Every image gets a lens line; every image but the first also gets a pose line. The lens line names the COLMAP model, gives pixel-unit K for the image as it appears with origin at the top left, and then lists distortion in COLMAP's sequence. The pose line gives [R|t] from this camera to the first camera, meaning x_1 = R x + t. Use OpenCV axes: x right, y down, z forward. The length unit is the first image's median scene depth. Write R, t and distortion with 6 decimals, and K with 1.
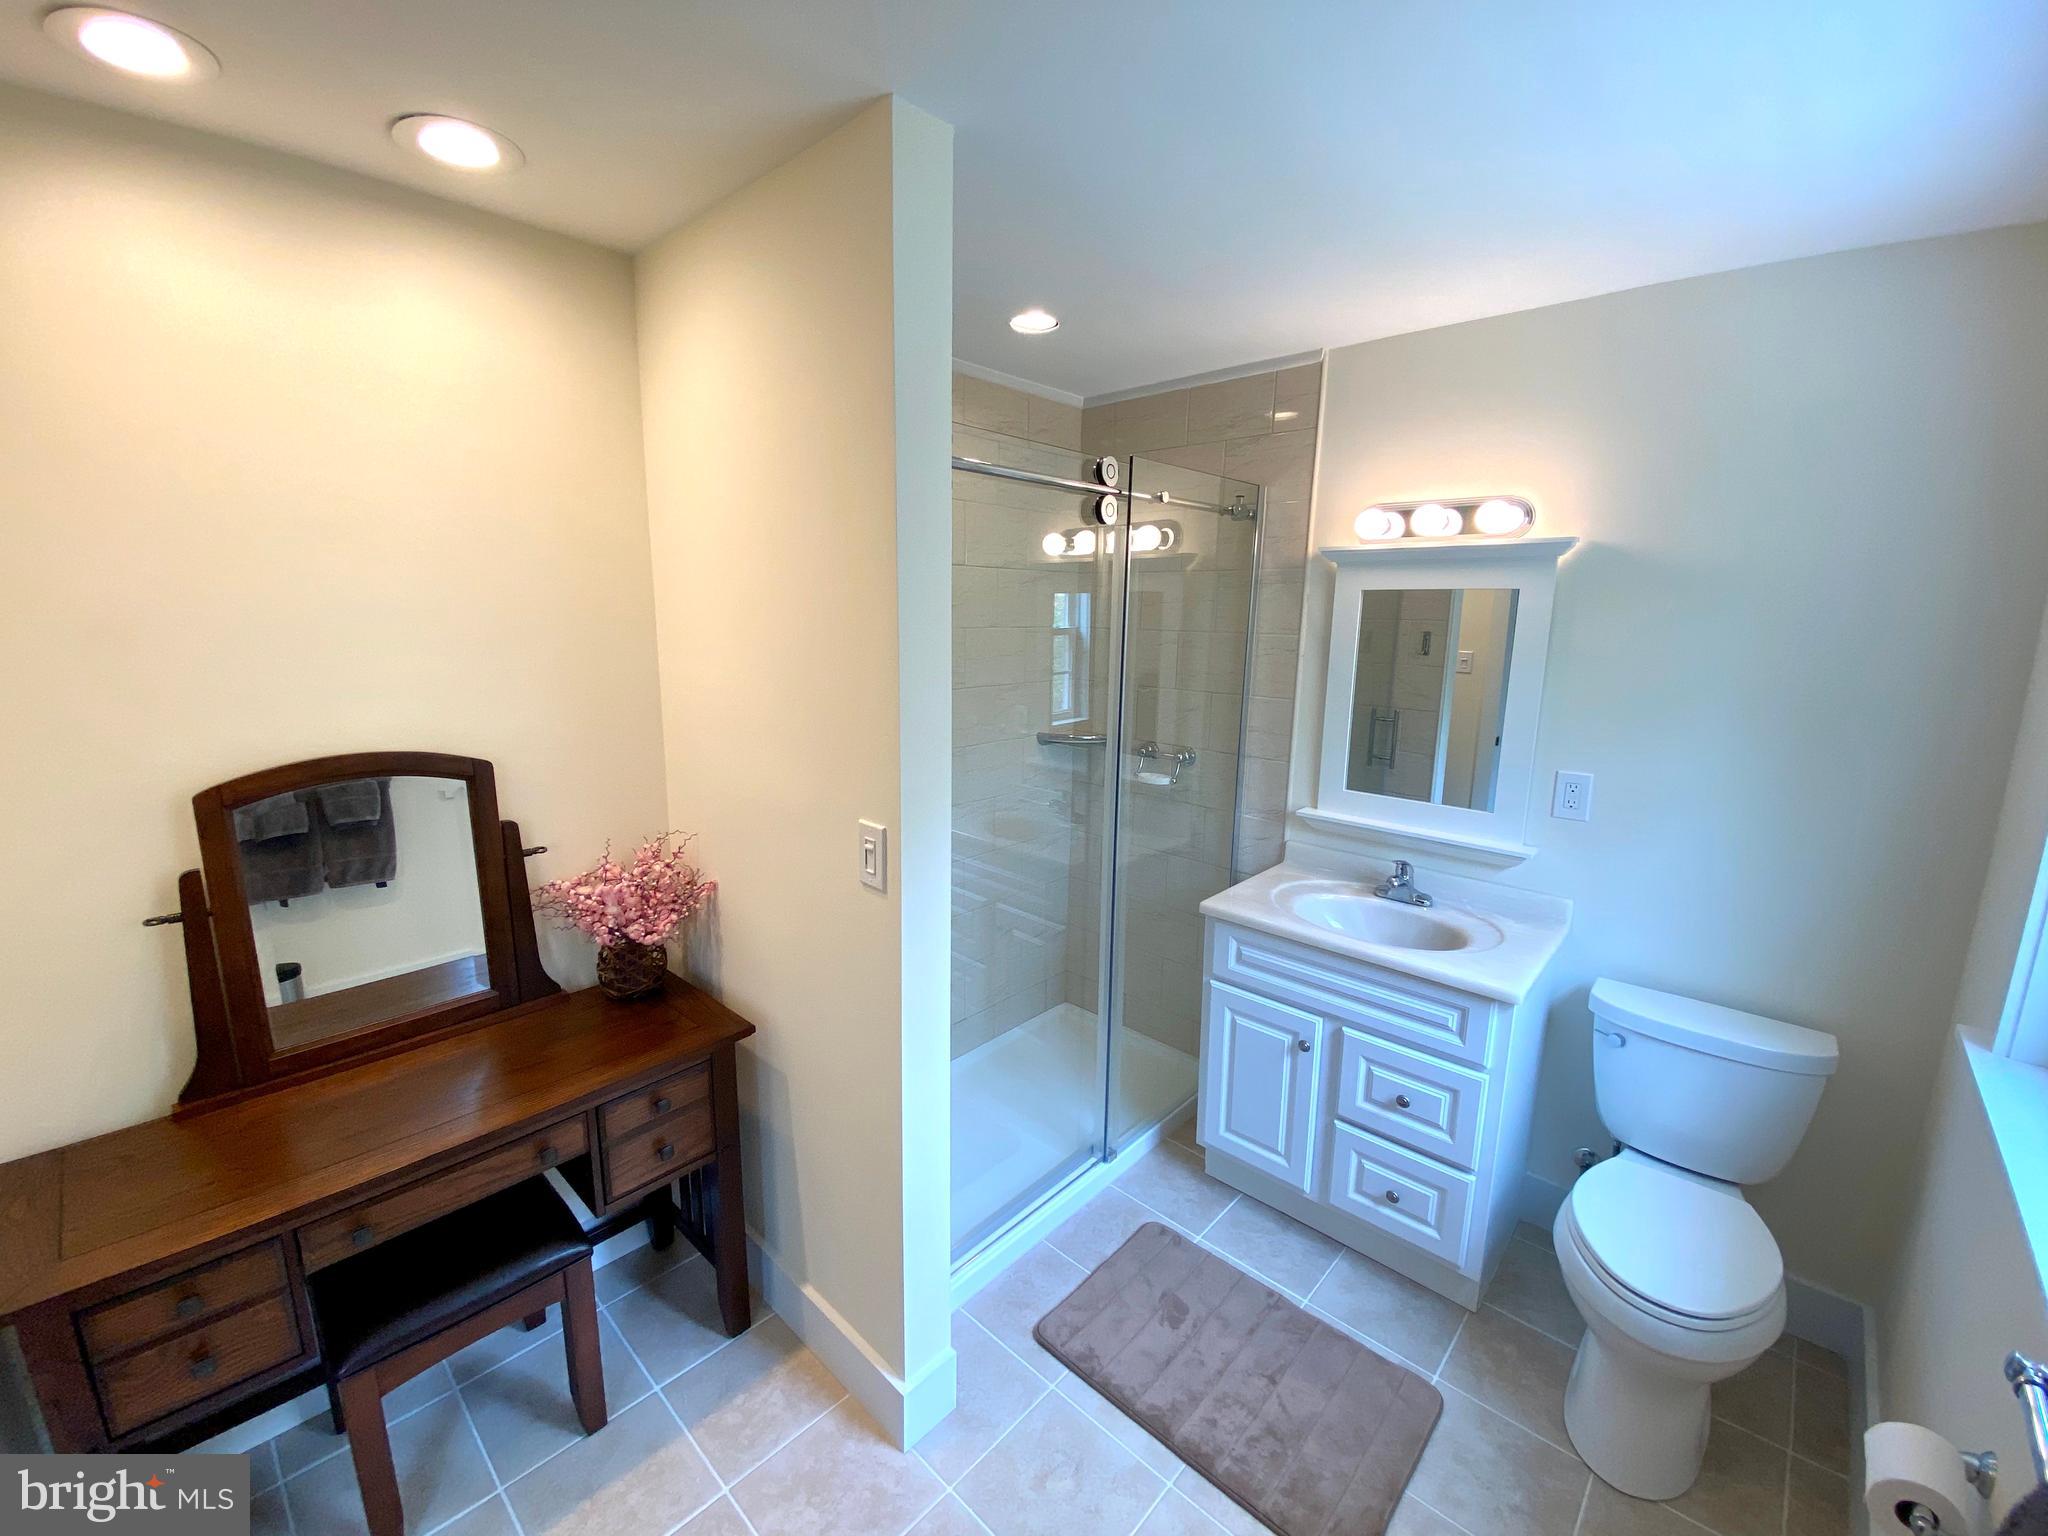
lens RADIAL K [[836.9, 0, 1023.2], [0, 836.9, 760.4], [0, 0, 1]] dist [0.036635, -0.029901]
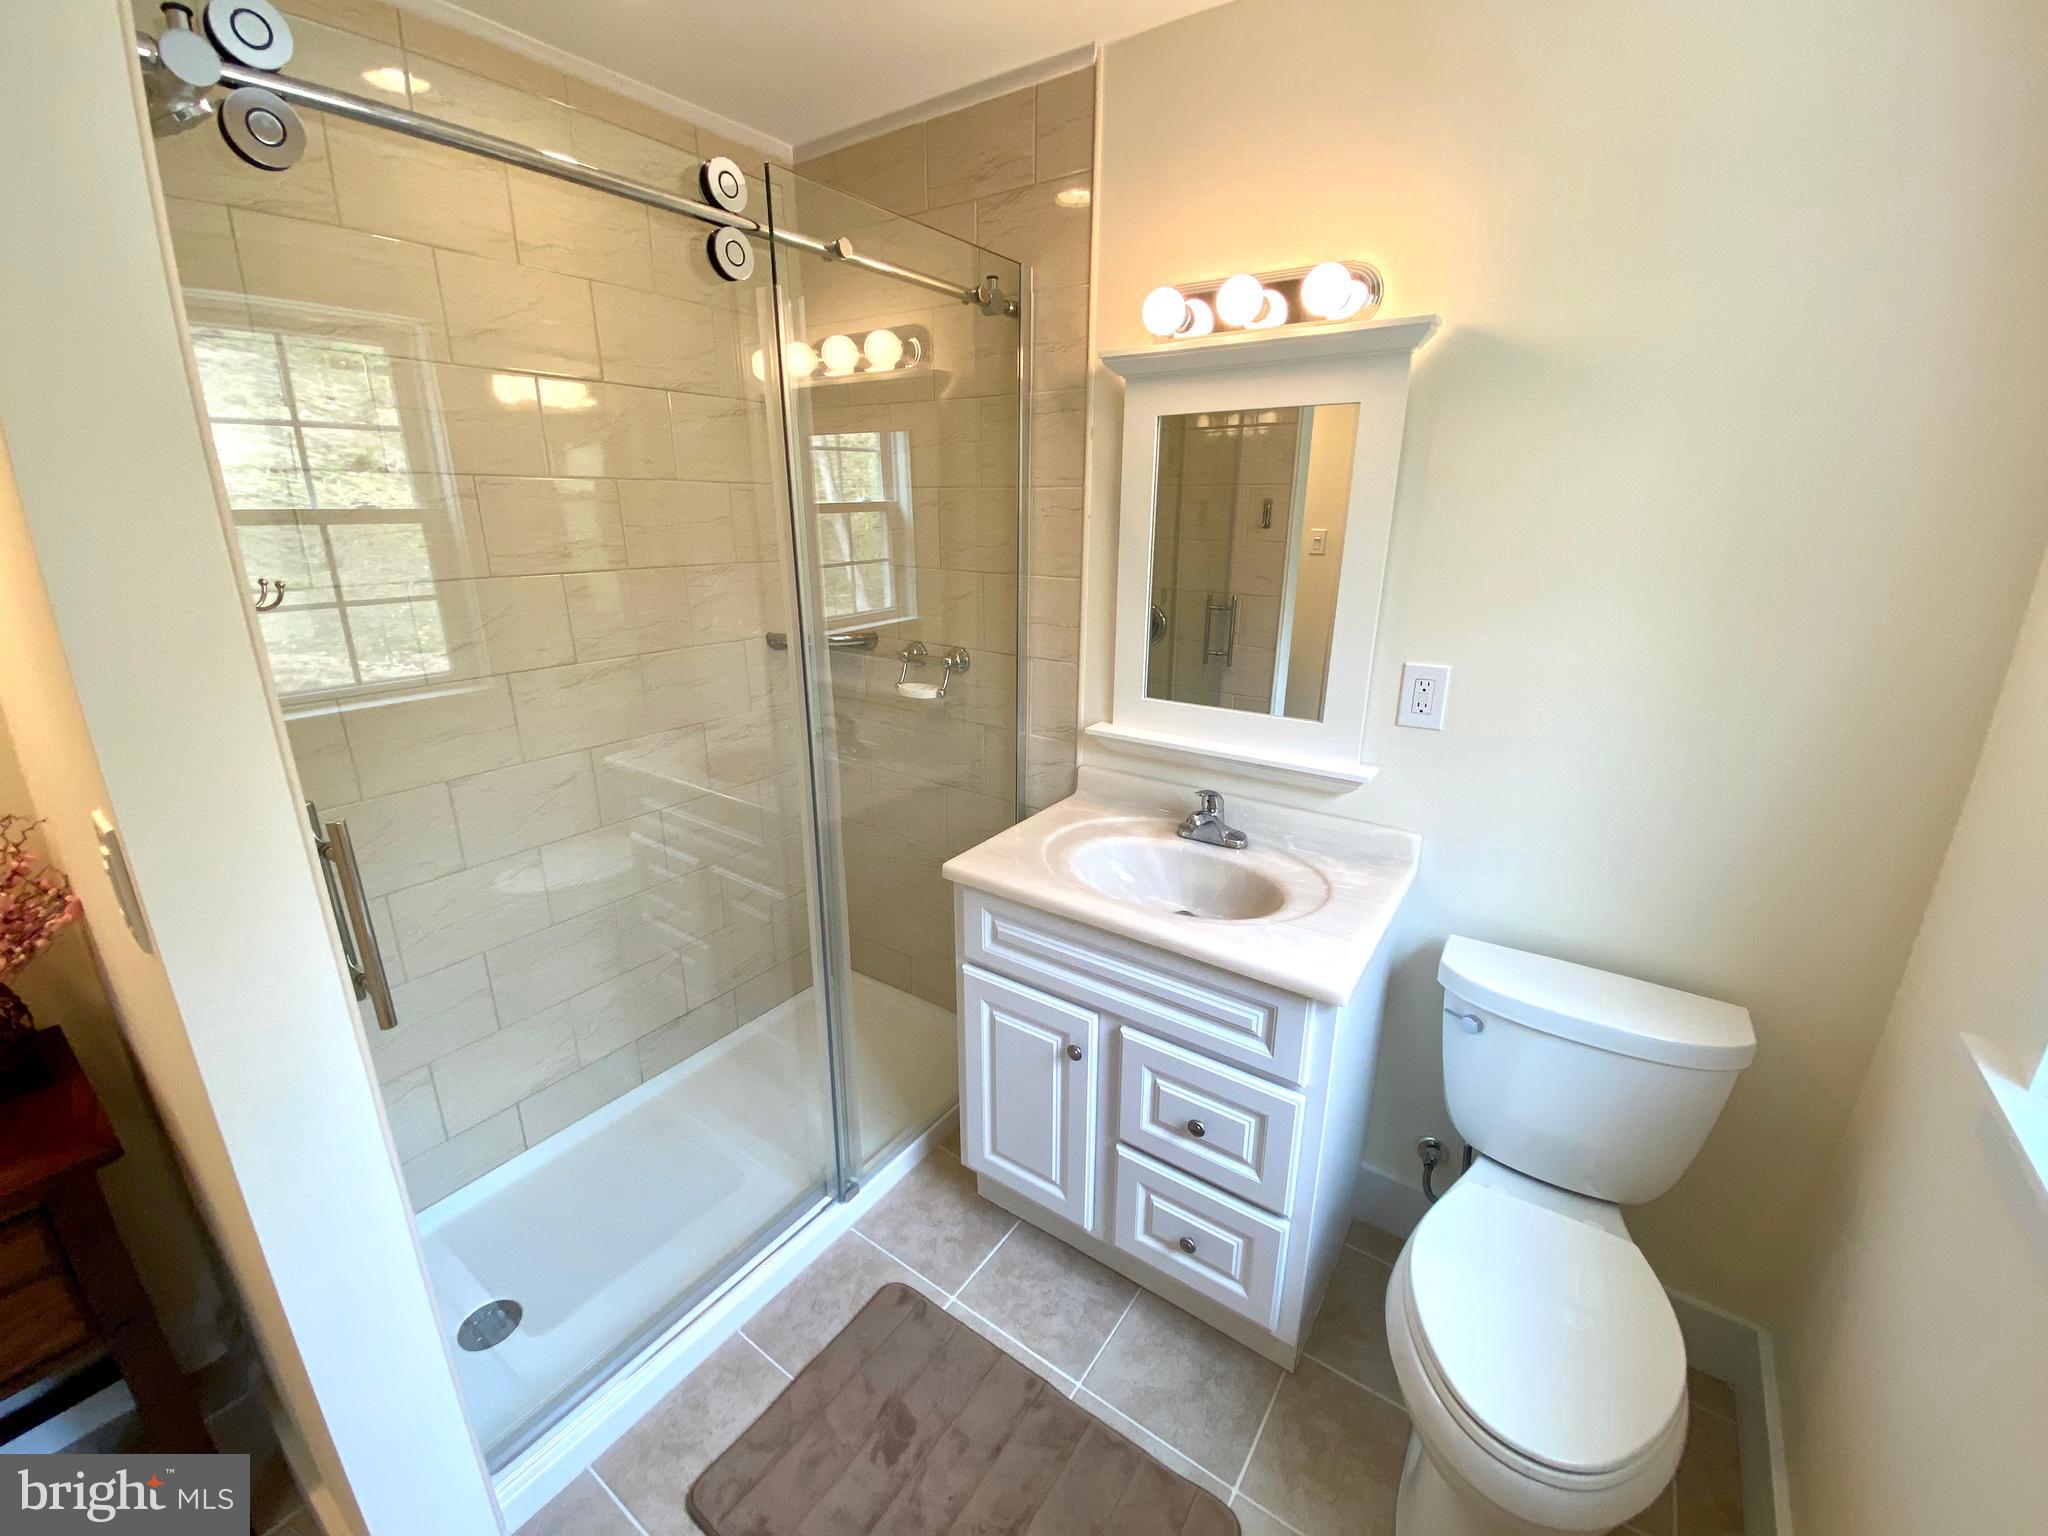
lens RADIAL K [[829.3, 0, 1024.0], [0, 829.3, 768.0], [0, 0, 1]] dist [0.038063, -0.033284]
pose [[0.991006, -0.050087, 0.124094, 0.208472], [0.035284, 0.992299, 0.118736, 0.006874], [-0.129086, -0.113289, 0.985141, 0.316901]]
